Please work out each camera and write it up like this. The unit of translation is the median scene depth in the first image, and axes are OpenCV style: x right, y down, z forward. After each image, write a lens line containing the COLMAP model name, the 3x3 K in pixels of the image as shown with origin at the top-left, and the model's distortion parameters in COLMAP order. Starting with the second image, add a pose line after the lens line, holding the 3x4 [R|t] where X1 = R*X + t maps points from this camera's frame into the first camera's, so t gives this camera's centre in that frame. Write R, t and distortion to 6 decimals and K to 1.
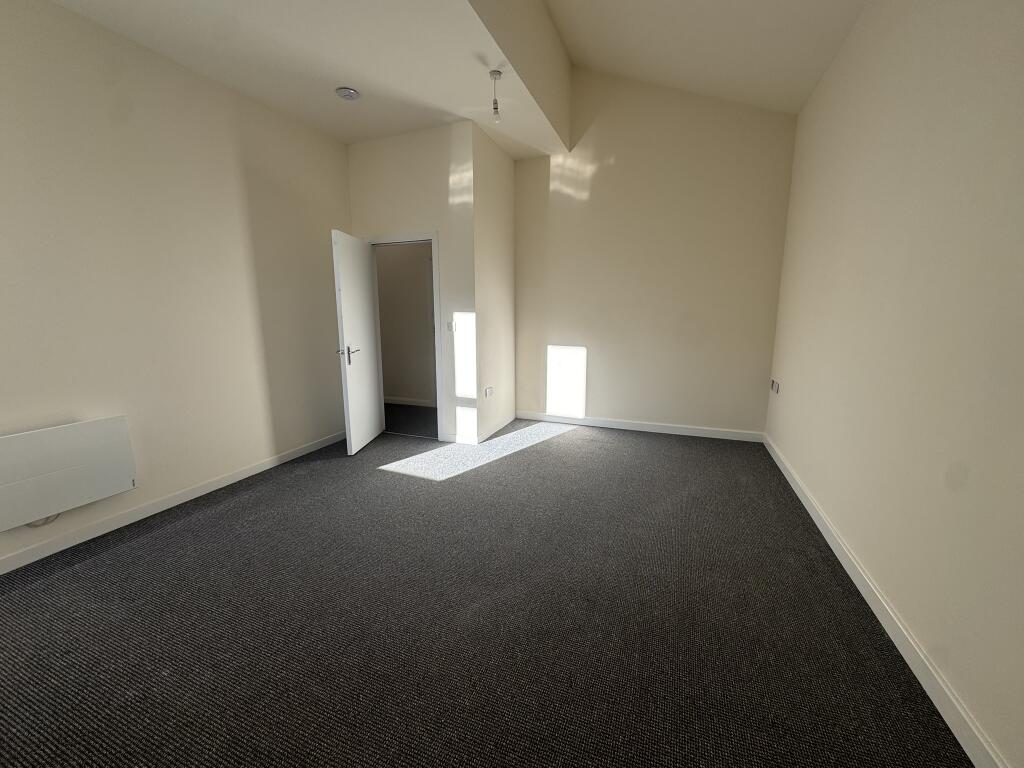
lens RADIAL K [[413.5, 0, 512.2], [0, 413.5, 387.2], [0, 0, 1]] dist [0.002008, 0.001110]
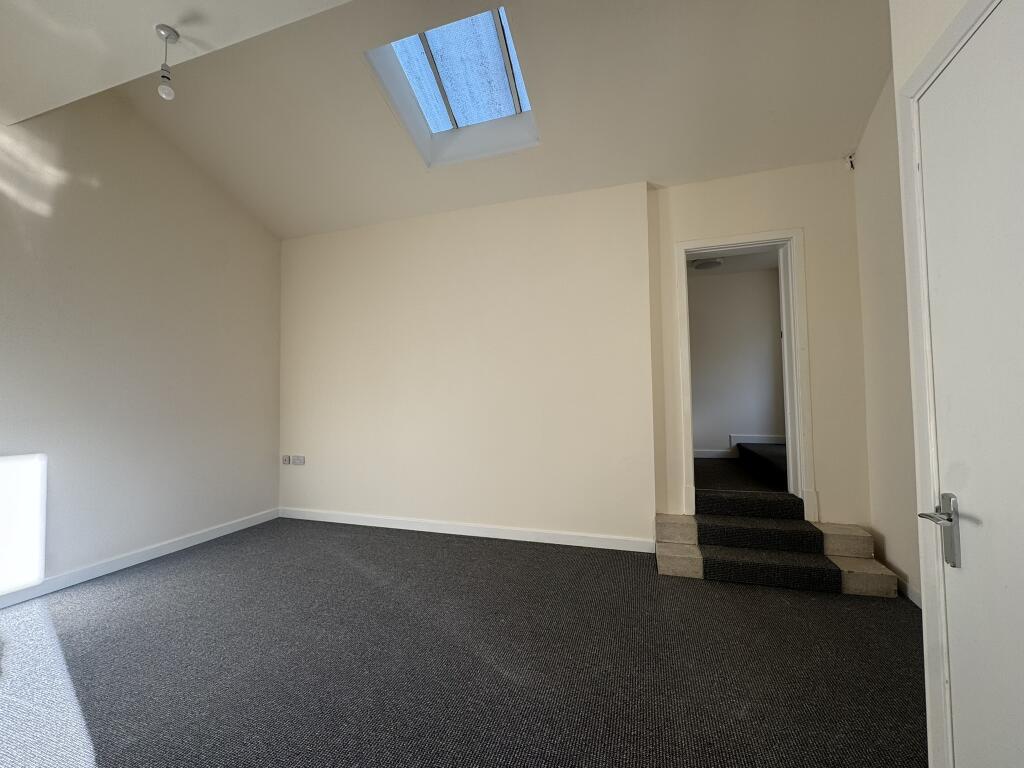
lens RADIAL K [[413.5, 0, 513.4], [0, 413.5, 383.1], [0, 0, 1]] dist [0.002008, 0.001110]
pose [[-0.070439, 0.044950, 0.996503, -0.487865], [0.198110, 0.979715, -0.030190, -0.049445], [-0.977646, 0.195291, -0.077915, 0.417213]]
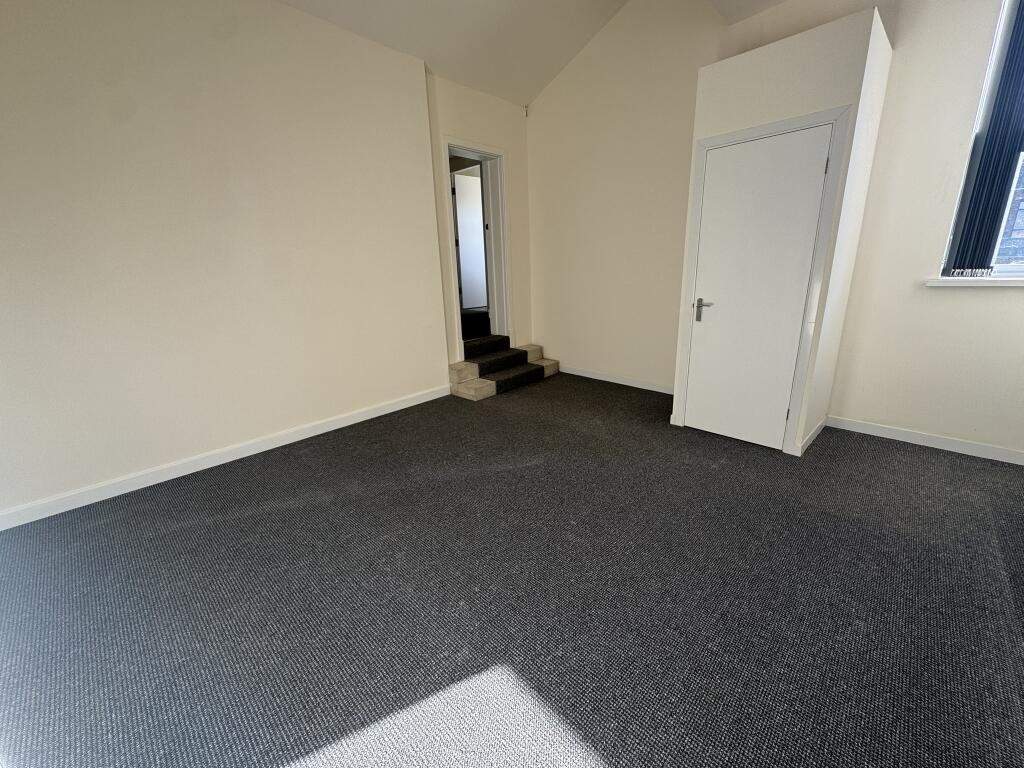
lens RADIAL K [[413.5, 0, 510.8], [0, 413.5, 382.3], [0, 0, 1]] dist [0.002008, 0.001110]
pose [[-0.928082, -0.061120, 0.367326, -0.240252], [0.110429, 0.896890, 0.428245, -0.160011], [-0.355625, 0.438010, -0.825638, 0.942190]]
